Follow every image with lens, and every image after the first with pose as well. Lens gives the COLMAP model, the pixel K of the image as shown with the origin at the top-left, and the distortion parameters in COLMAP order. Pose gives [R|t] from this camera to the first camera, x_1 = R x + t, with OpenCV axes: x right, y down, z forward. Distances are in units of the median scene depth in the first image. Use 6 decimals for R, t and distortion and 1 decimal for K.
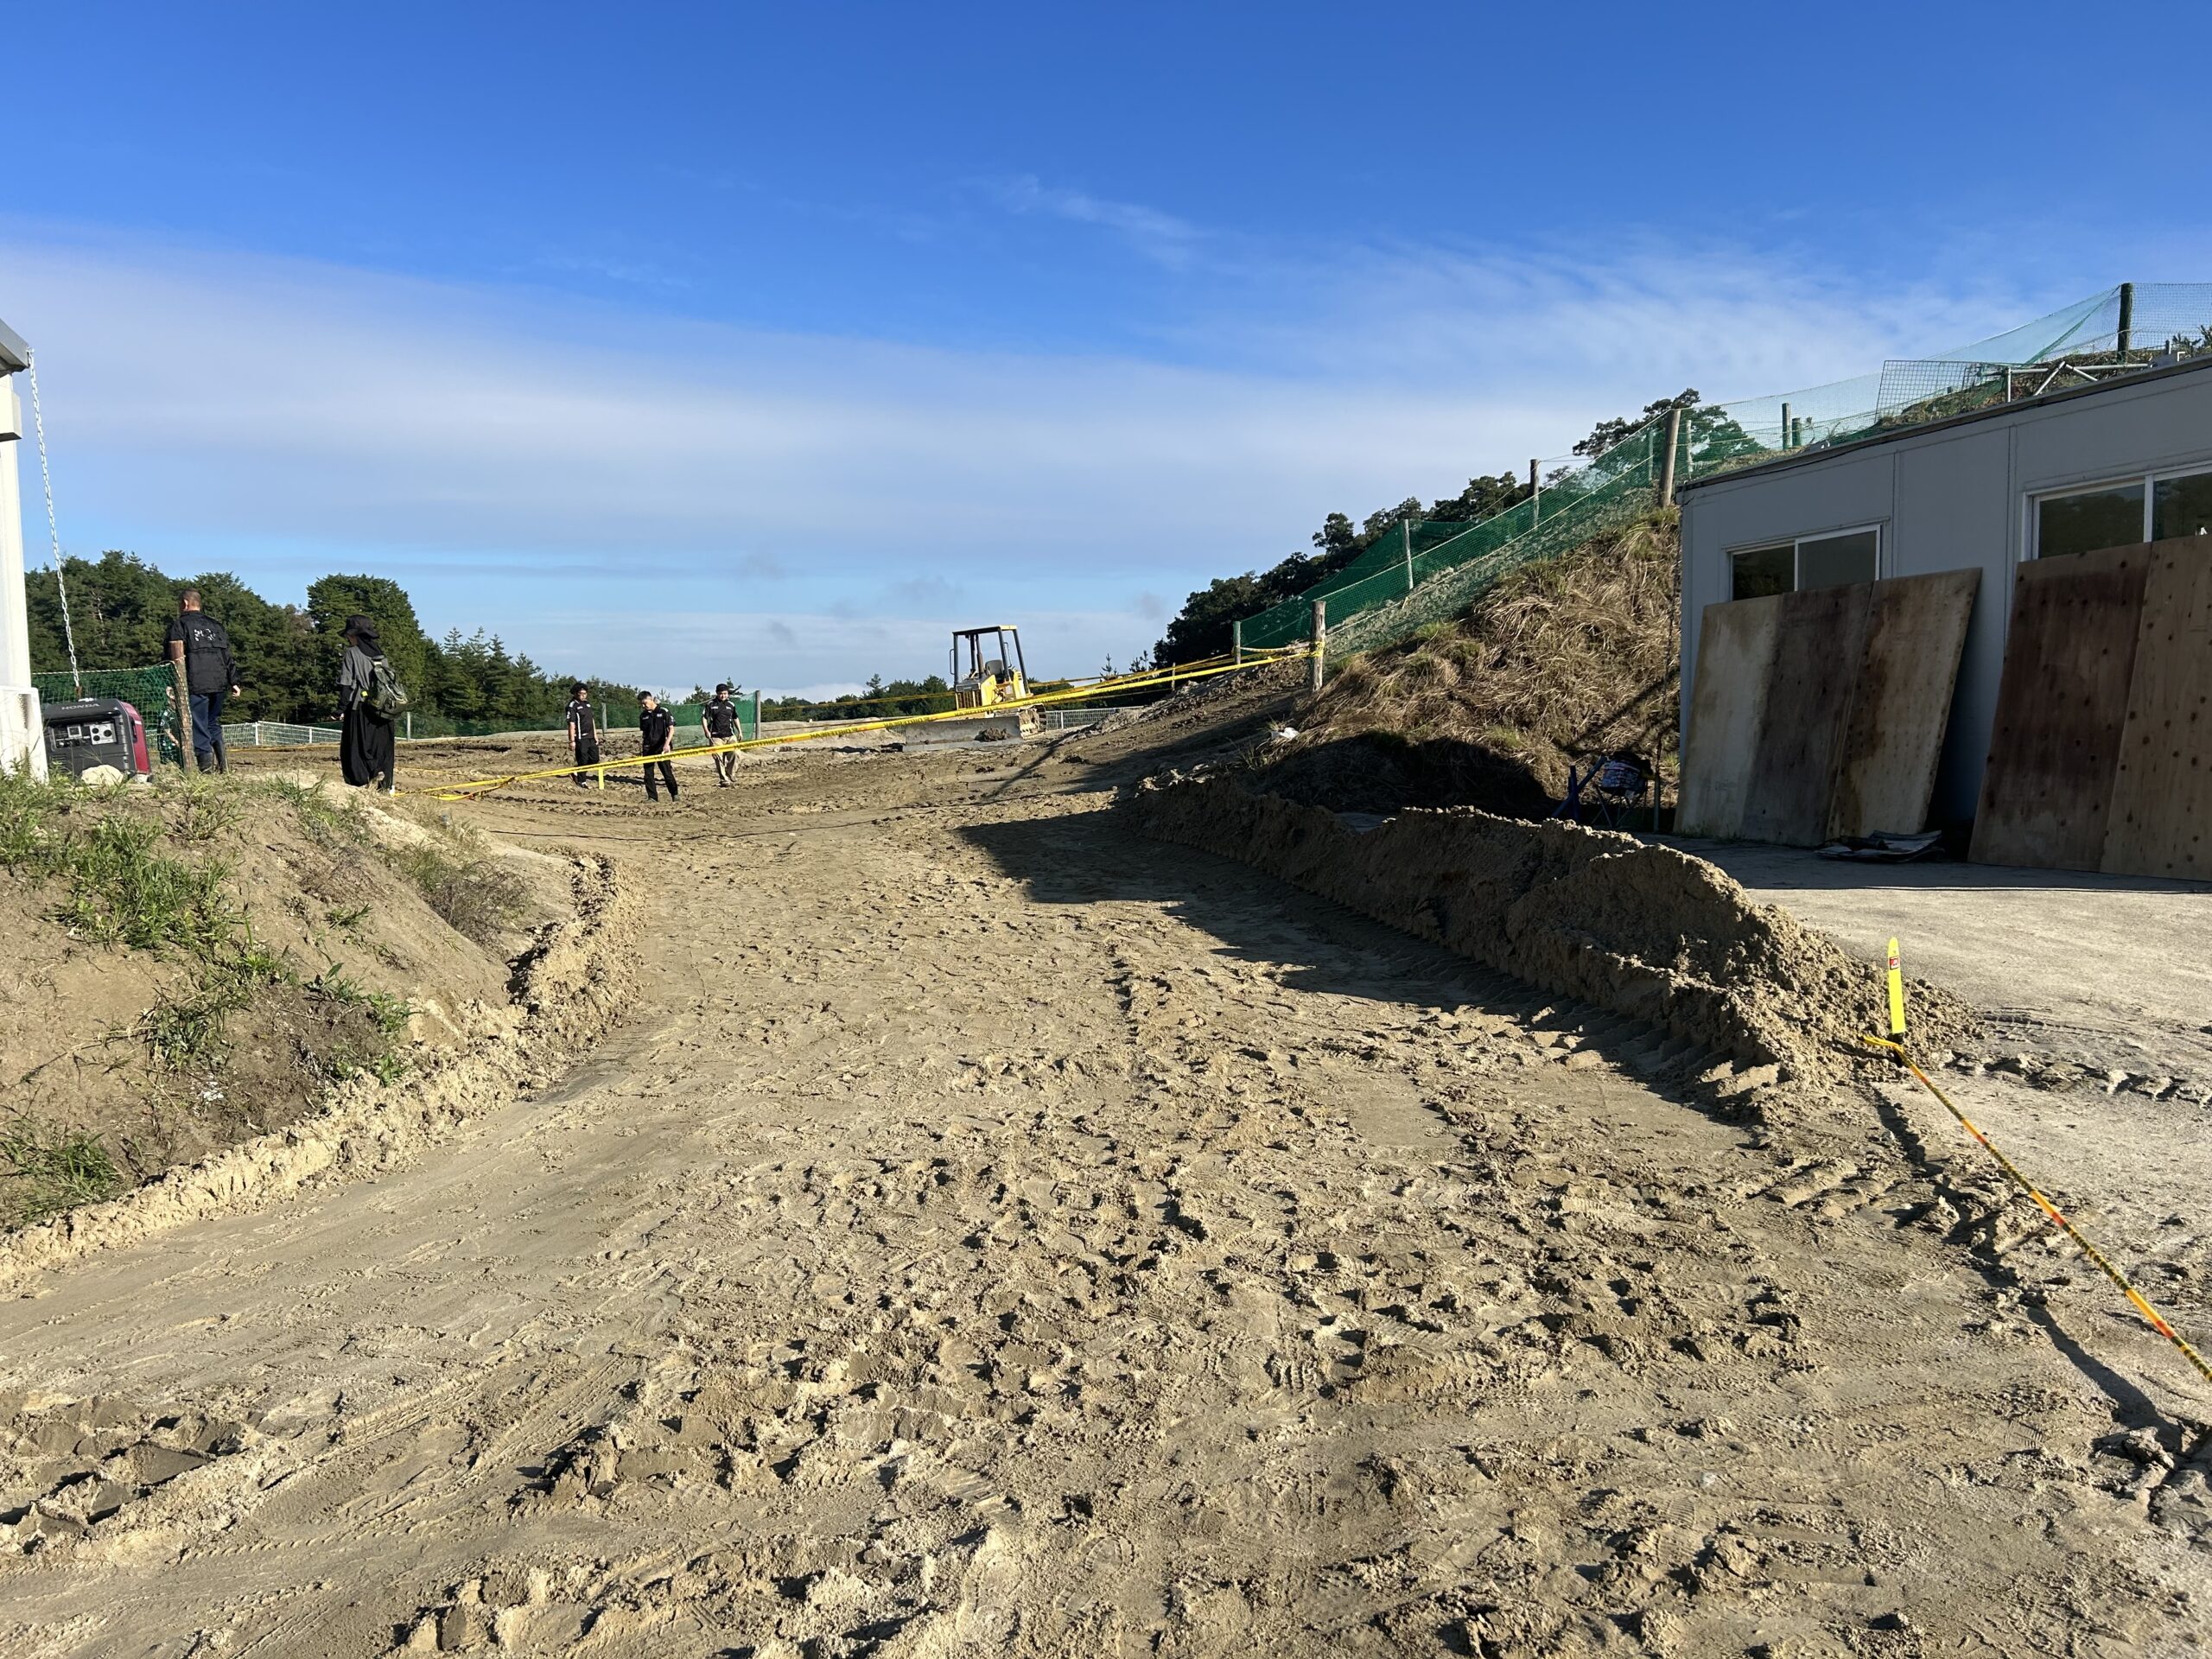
lens RADIAL K [[1688.3, 0, 1108.5], [0, 1688.3, 828.9], [0, 0, 1]] dist [0.007812, 0.000406]
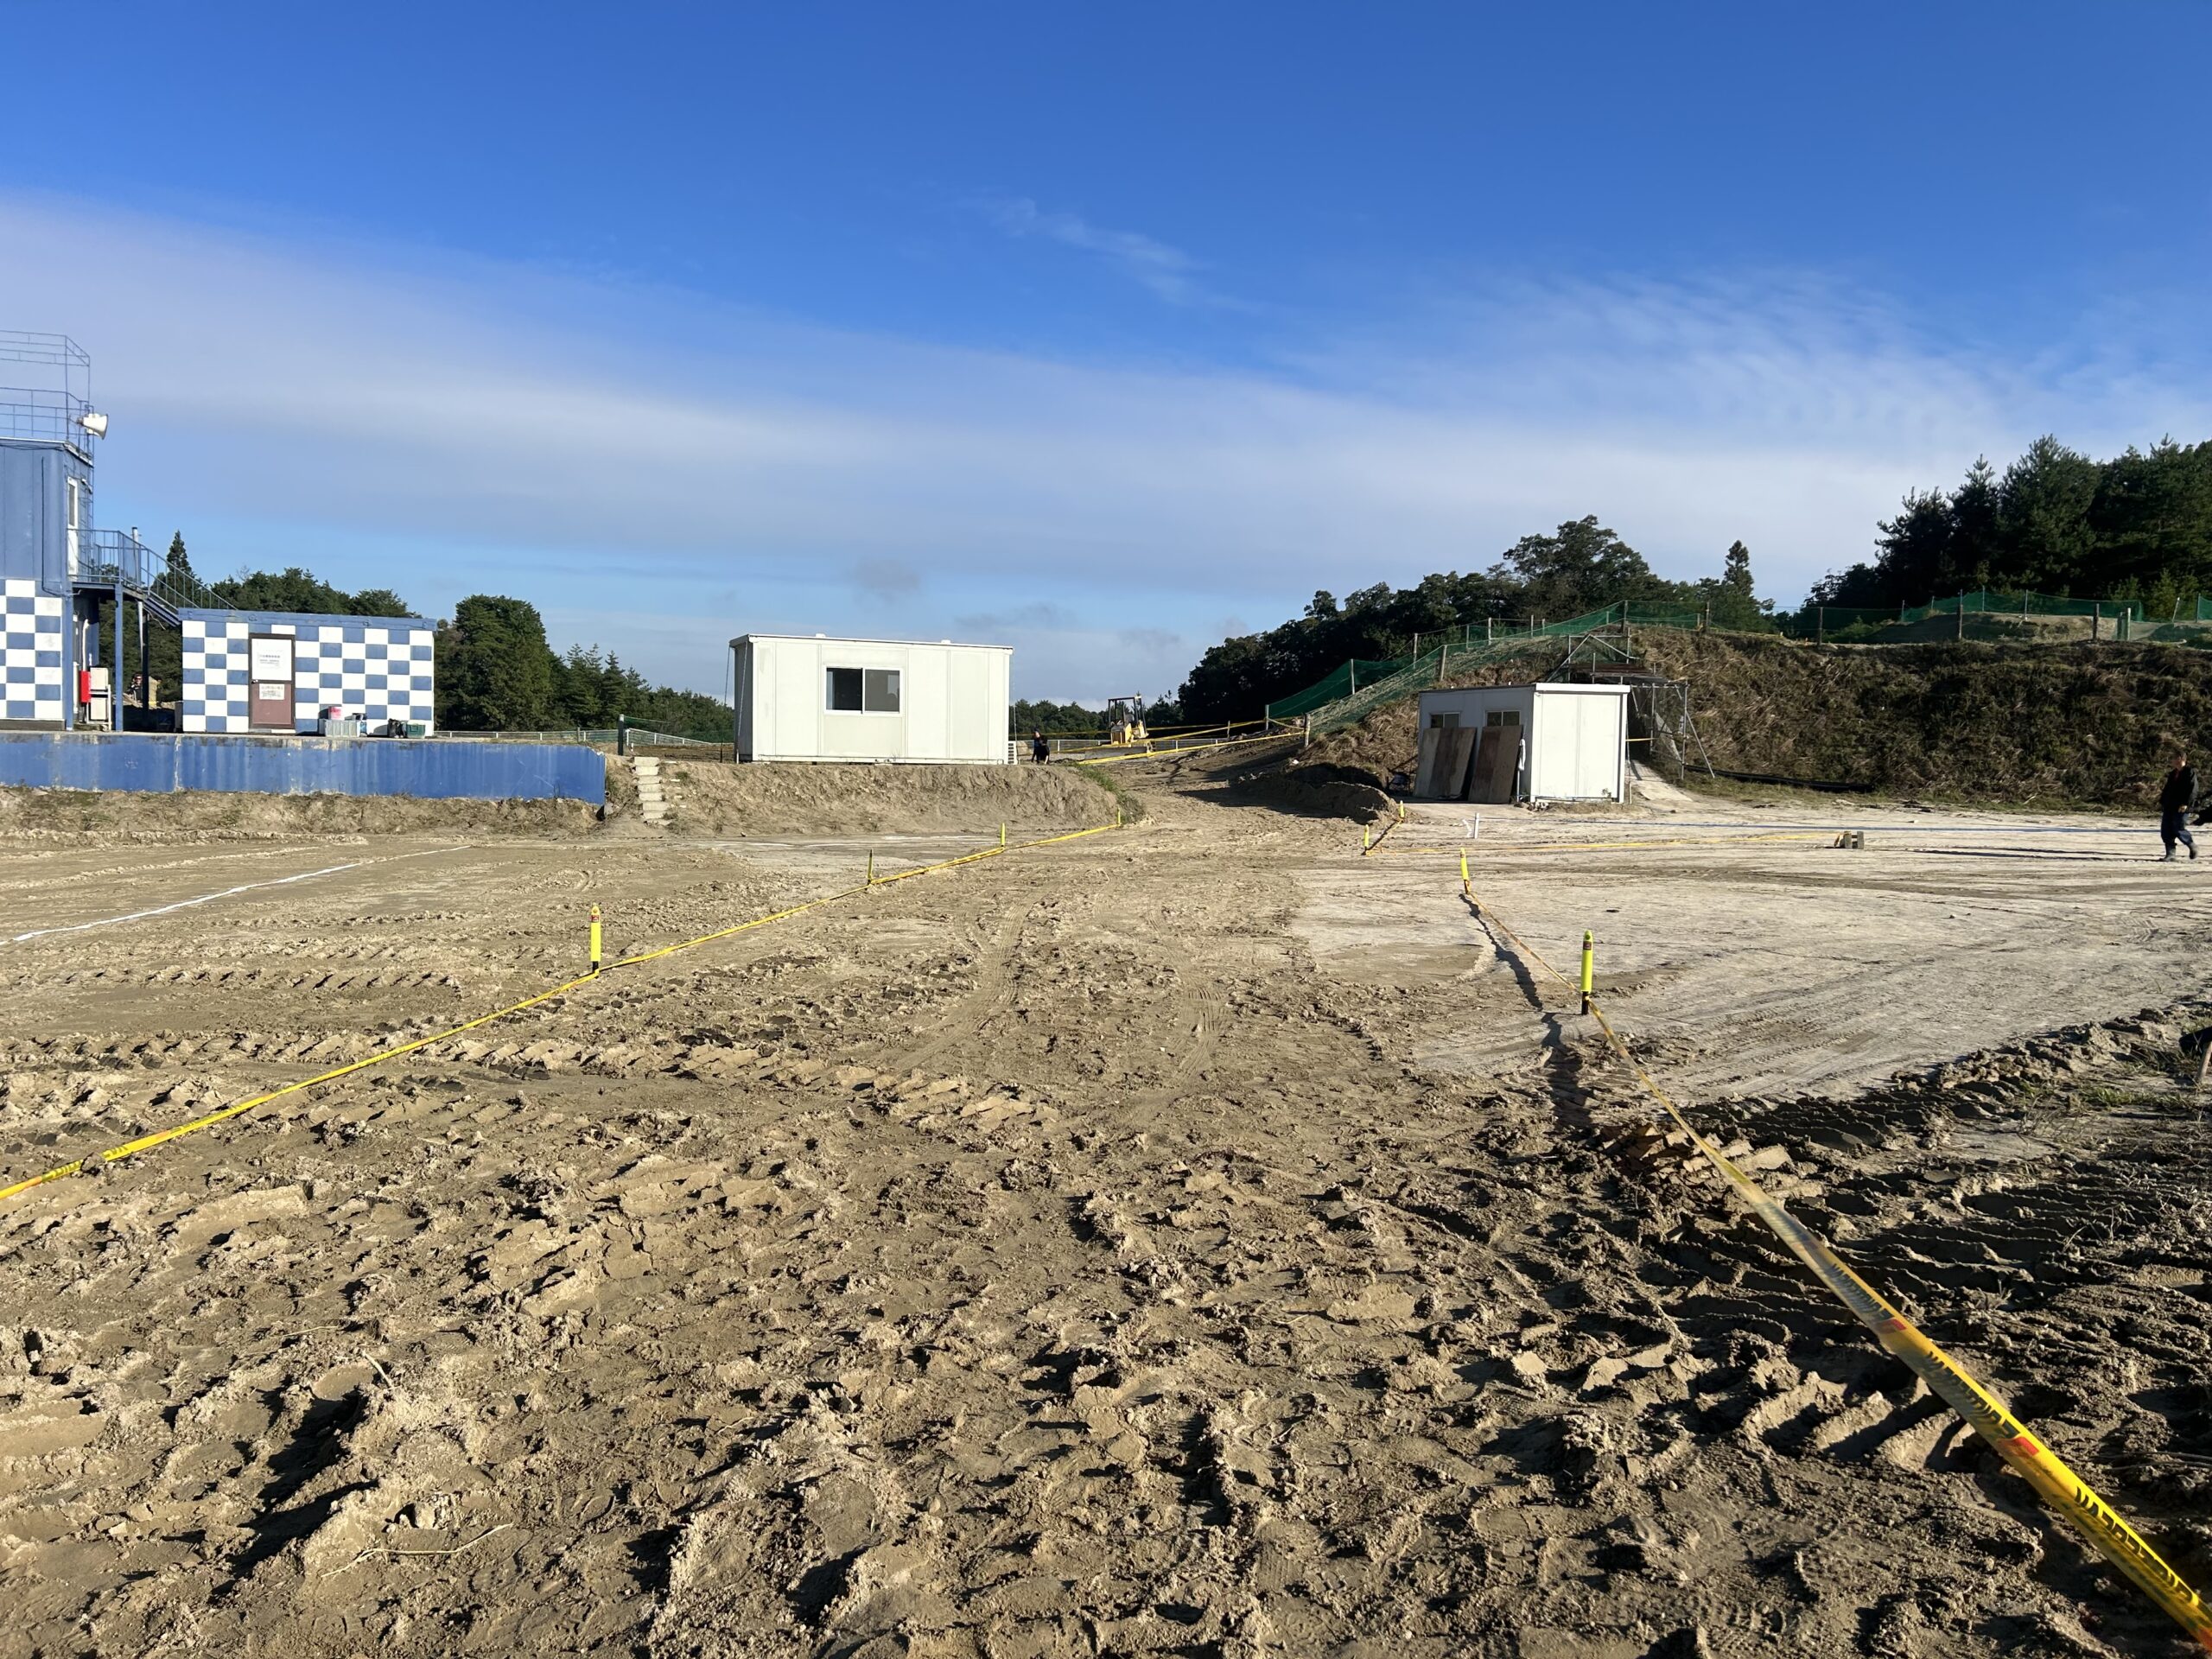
lens RADIAL K [[1688.3, 0, 1103.4], [0, 1688.3, 830.5], [0, 0, 1]] dist [0.007812, 0.000406]
pose [[0.999241, 0.038176, 0.007687, -0.040370], [-0.038094, 0.999217, -0.010645, 0.017455], [-0.008088, 0.010345, 0.999914, -0.317337]]
